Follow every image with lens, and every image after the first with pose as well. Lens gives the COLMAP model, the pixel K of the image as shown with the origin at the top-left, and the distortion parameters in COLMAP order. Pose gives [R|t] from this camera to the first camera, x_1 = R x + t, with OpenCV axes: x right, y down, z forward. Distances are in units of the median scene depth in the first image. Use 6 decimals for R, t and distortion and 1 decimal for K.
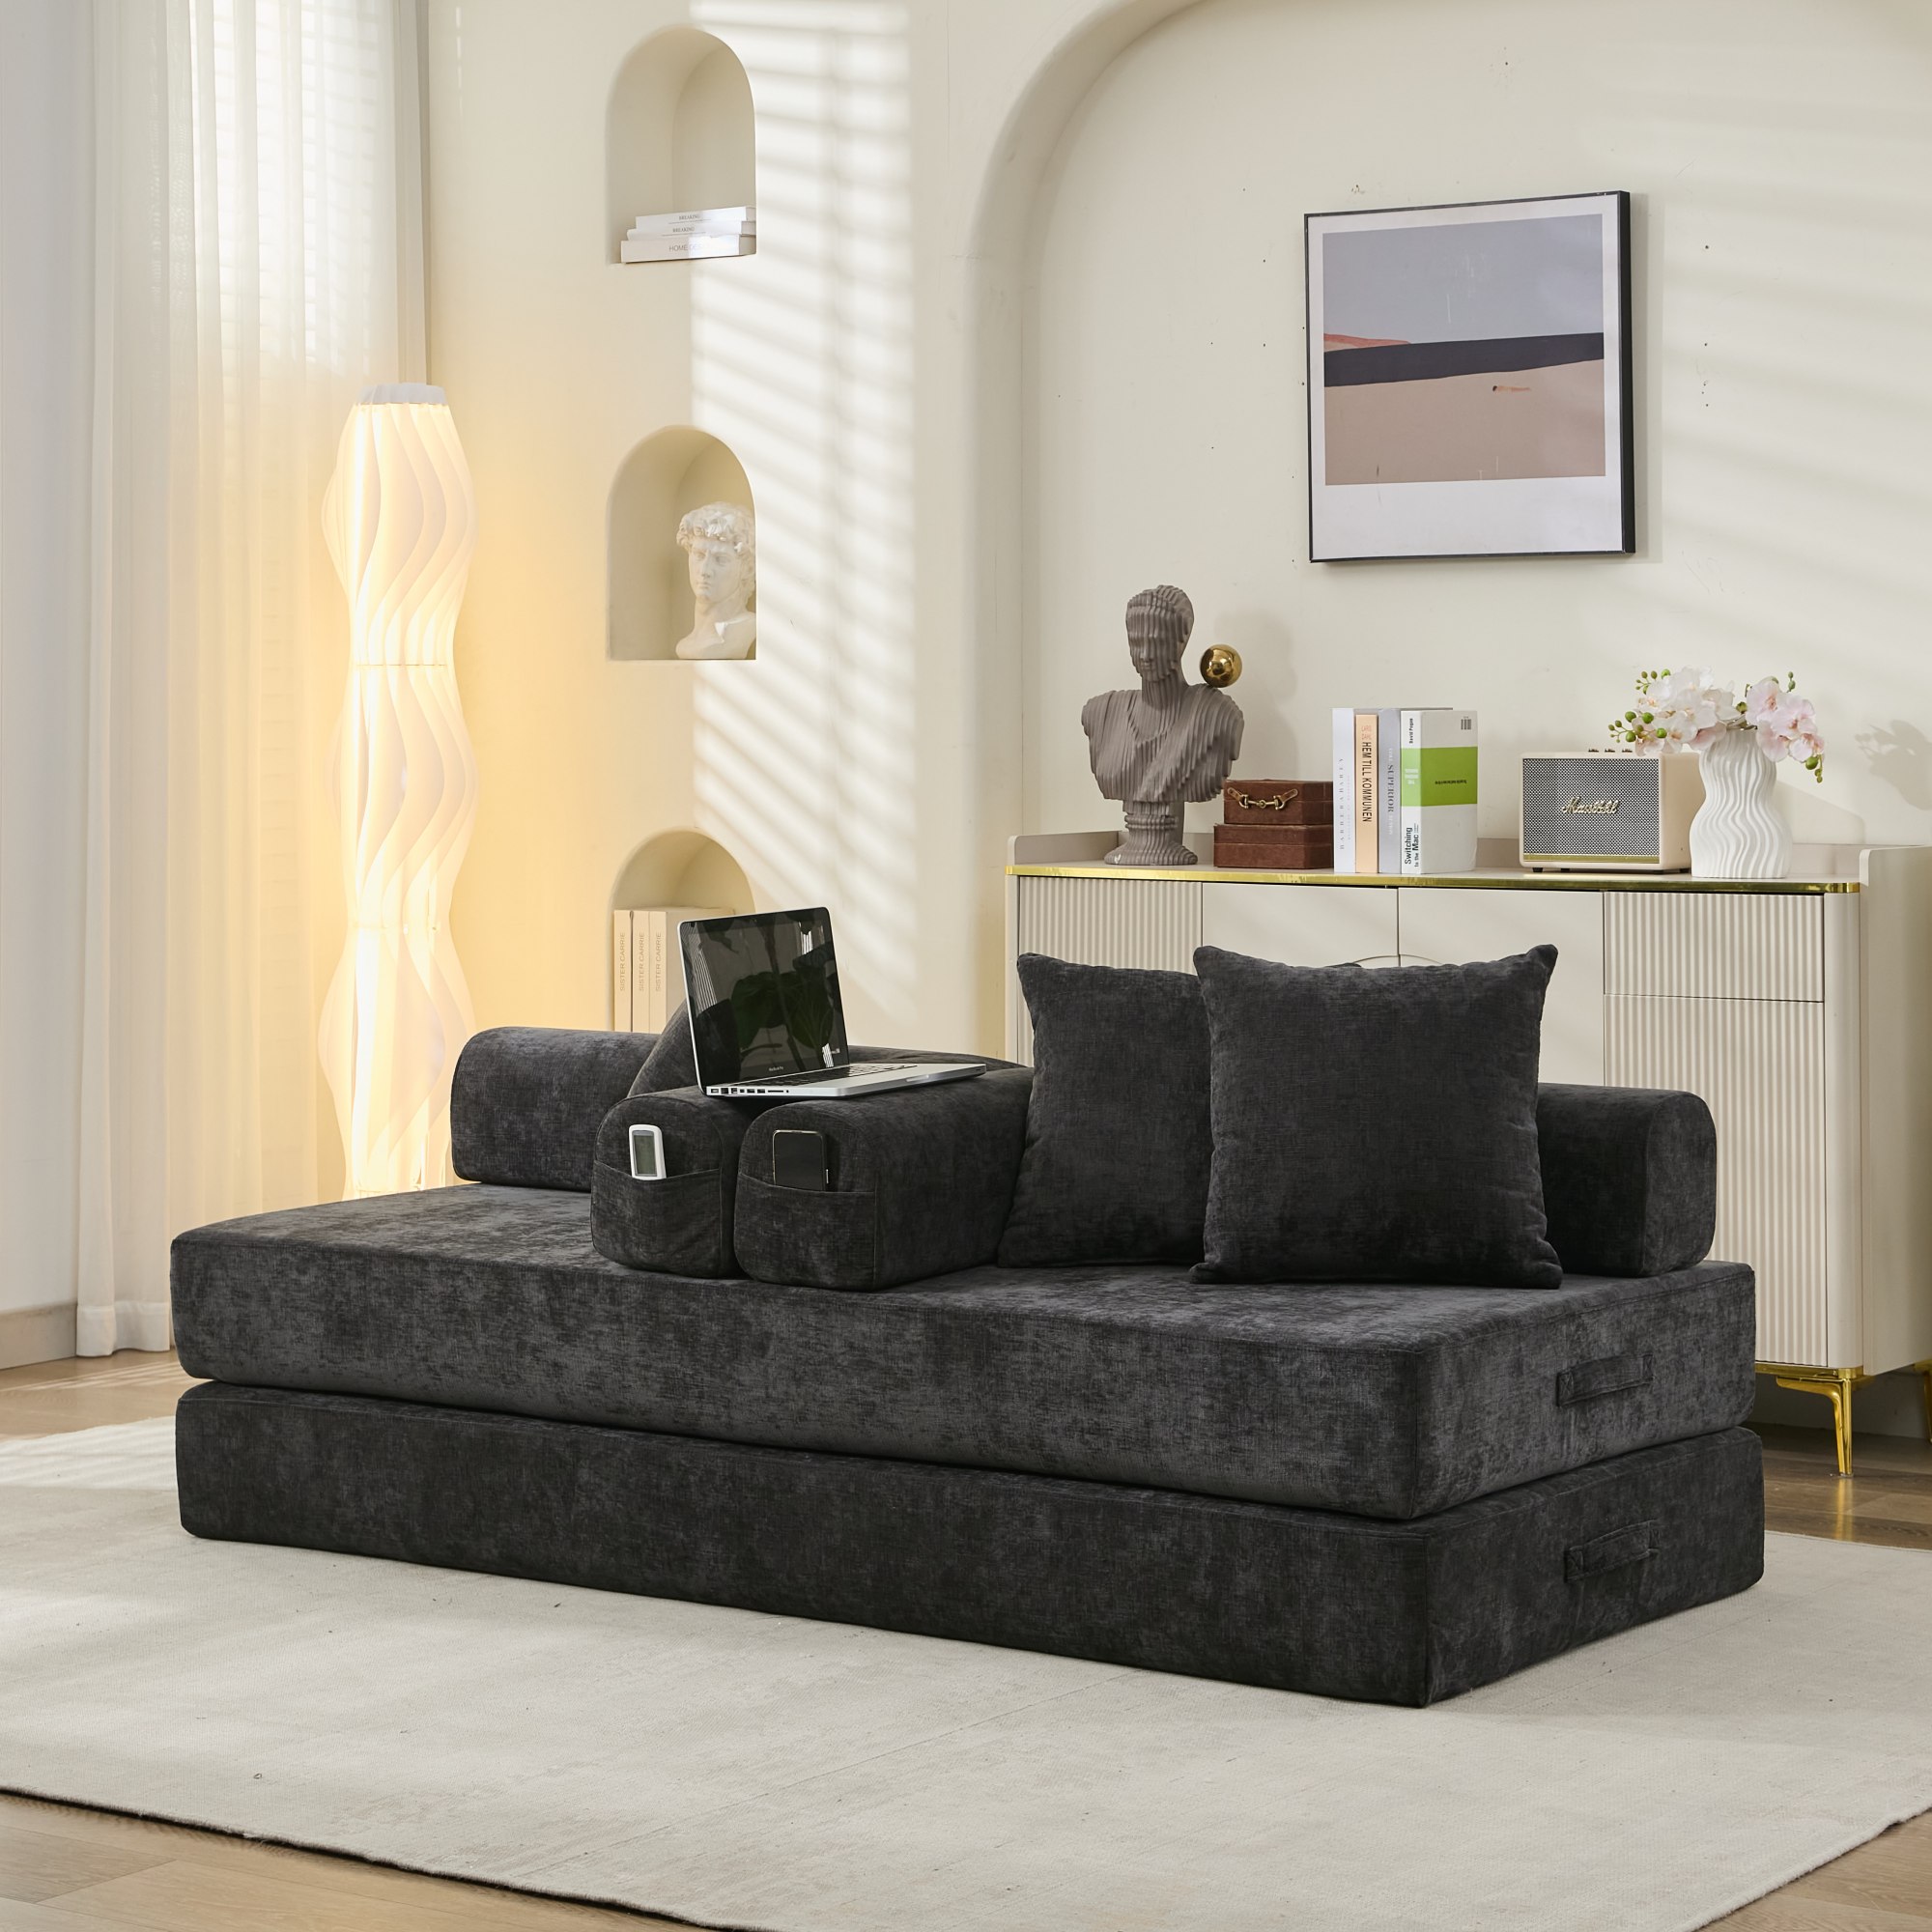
lens RADIAL K [[4499.0, 0, 977.5], [0, 4499.0, 609.8], [0, 0, 1]] dist [0.041873, -0.029819]
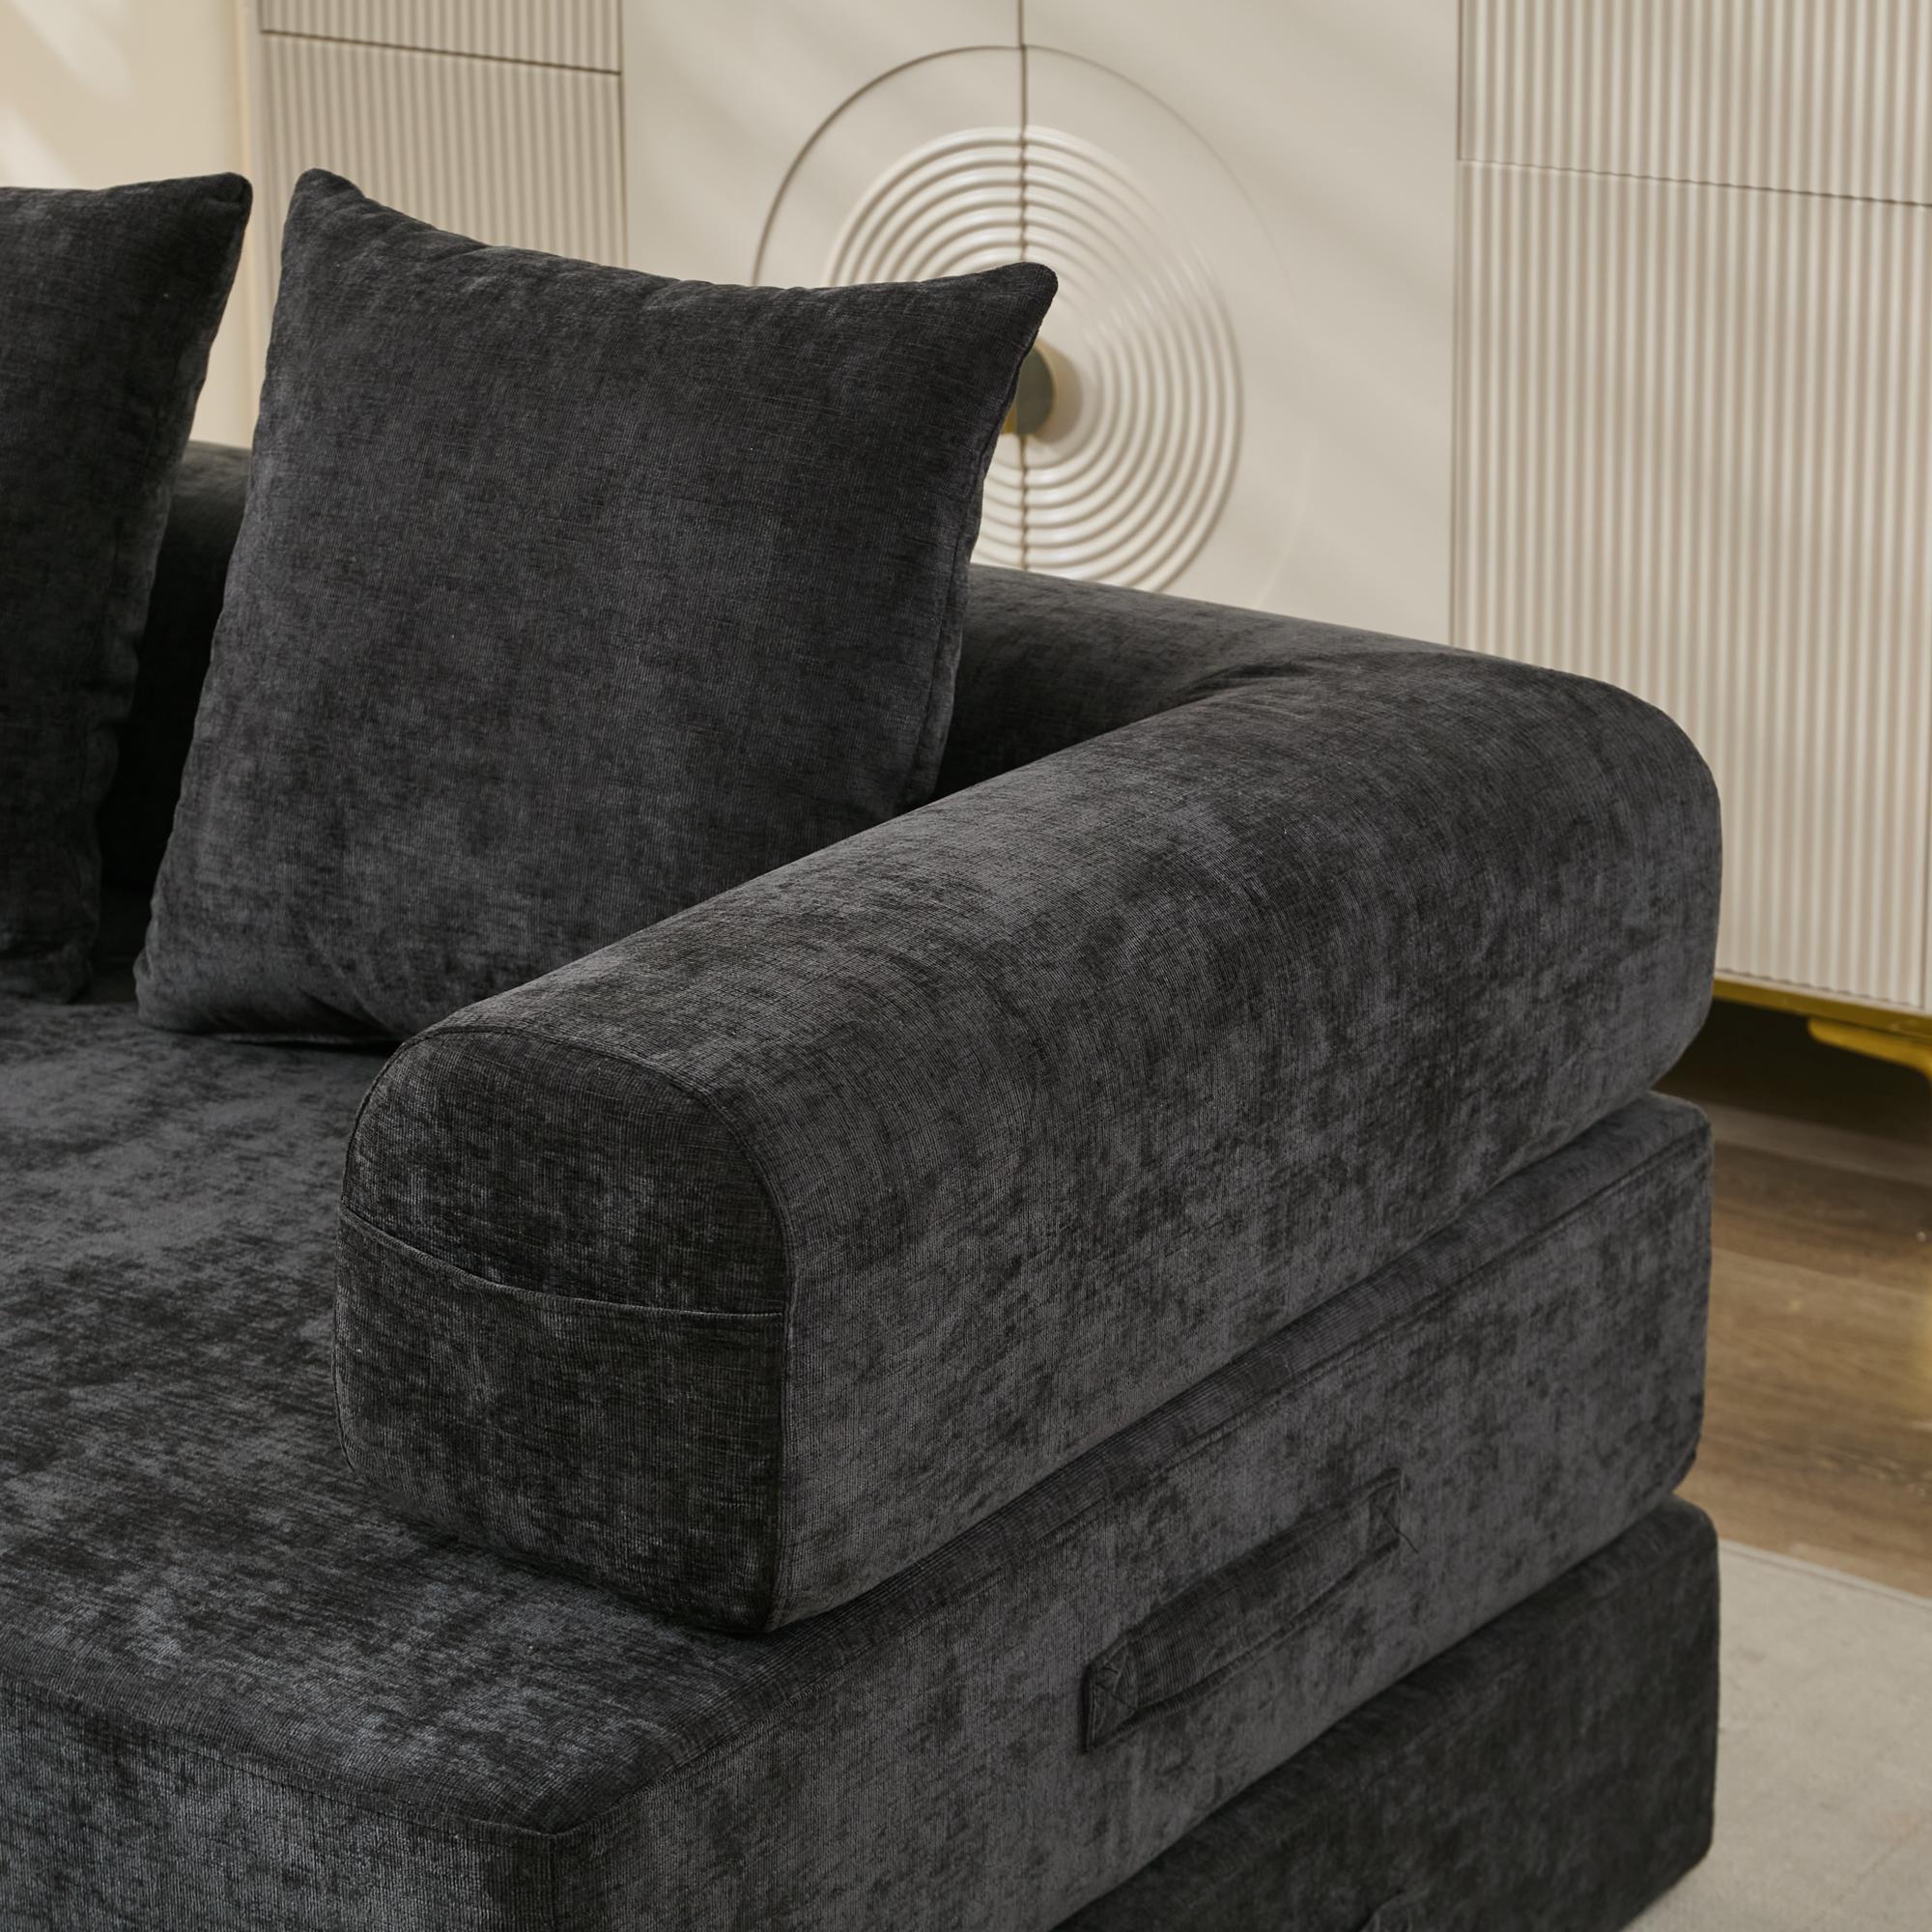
lens RADIAL K [[5362.3, 0, 1012.6], [0, 5362.3, 529.5], [0, 0, 1]] dist [0.062839, 0.221519]
pose [[0.999997, -0.002450, 0.000752, 0.090789], [0.002173, 0.966148, 0.257980, -0.014906], [-0.001359, -0.257977, 0.966150, 0.461602]]
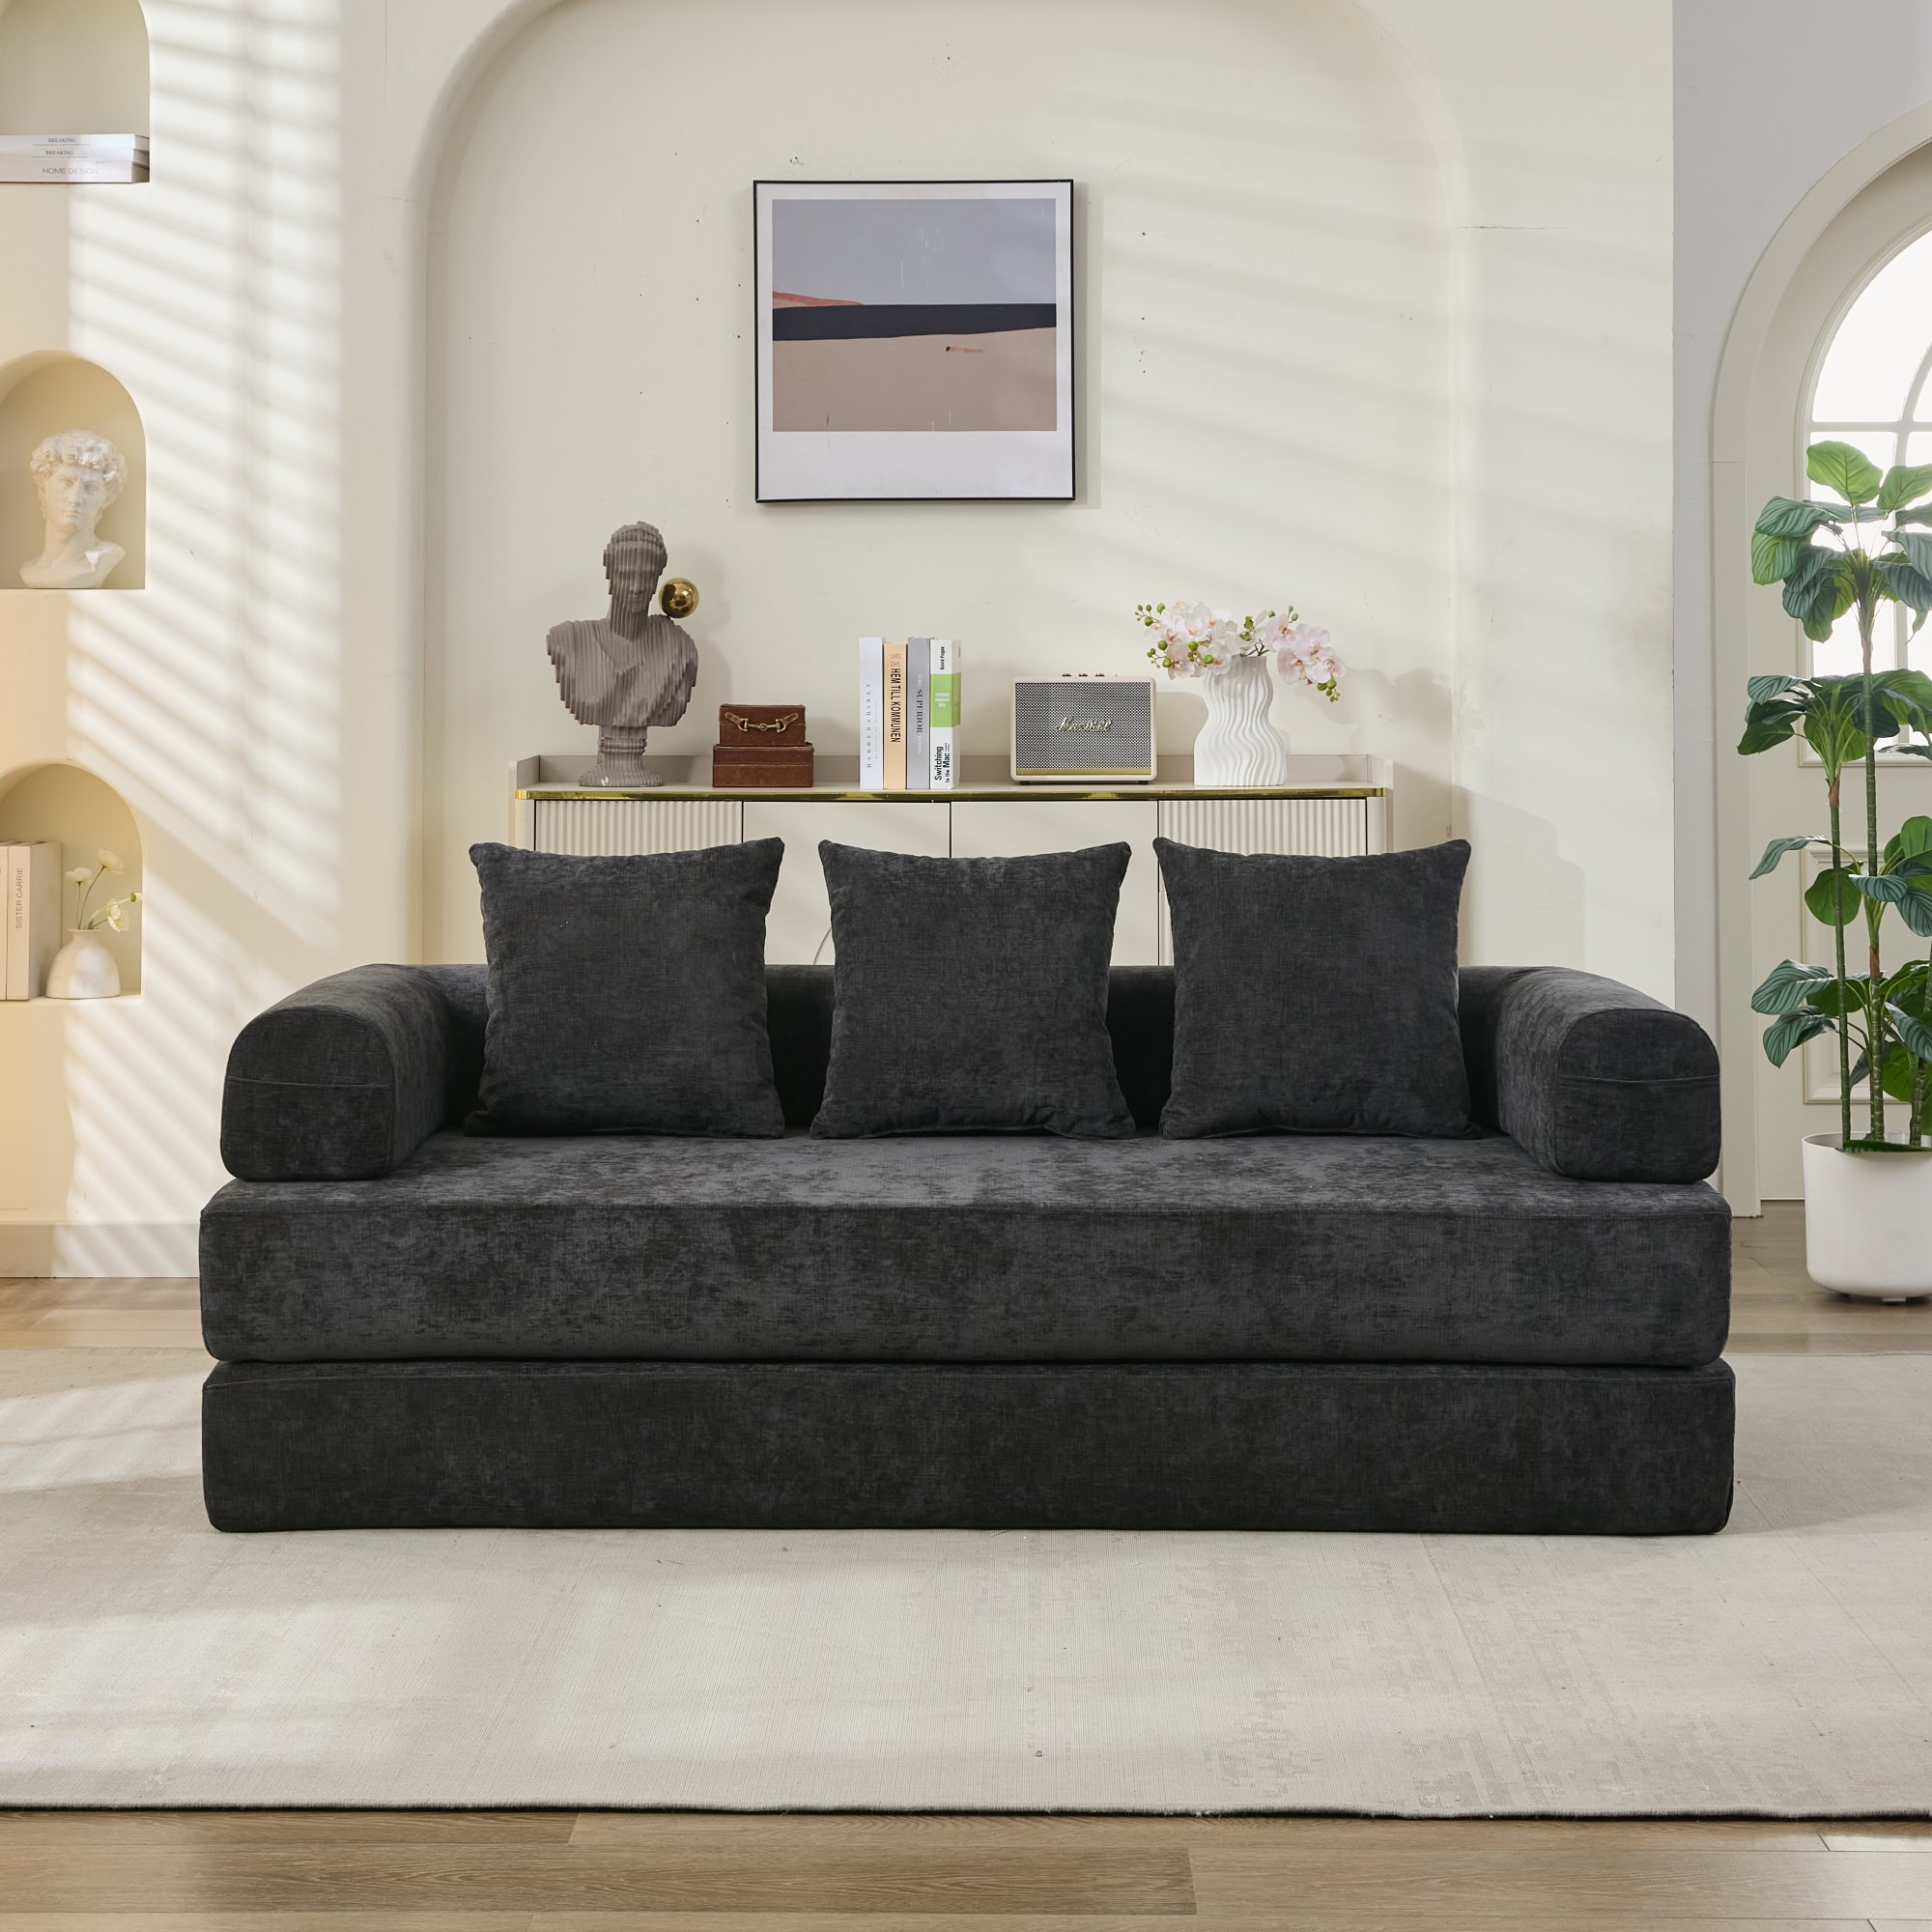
lens RADIAL K [[3862.4, 0, 981.8], [0, 3862.4, 447.0], [0, 0, 1]] dist [0.018338, 0.068247]
pose [[0.832803, 0.026896, 0.552916, -0.416370], [-0.011720, 0.999452, -0.030966, 0.004465], [-0.553446, 0.019308, 0.832661, 0.209089]]
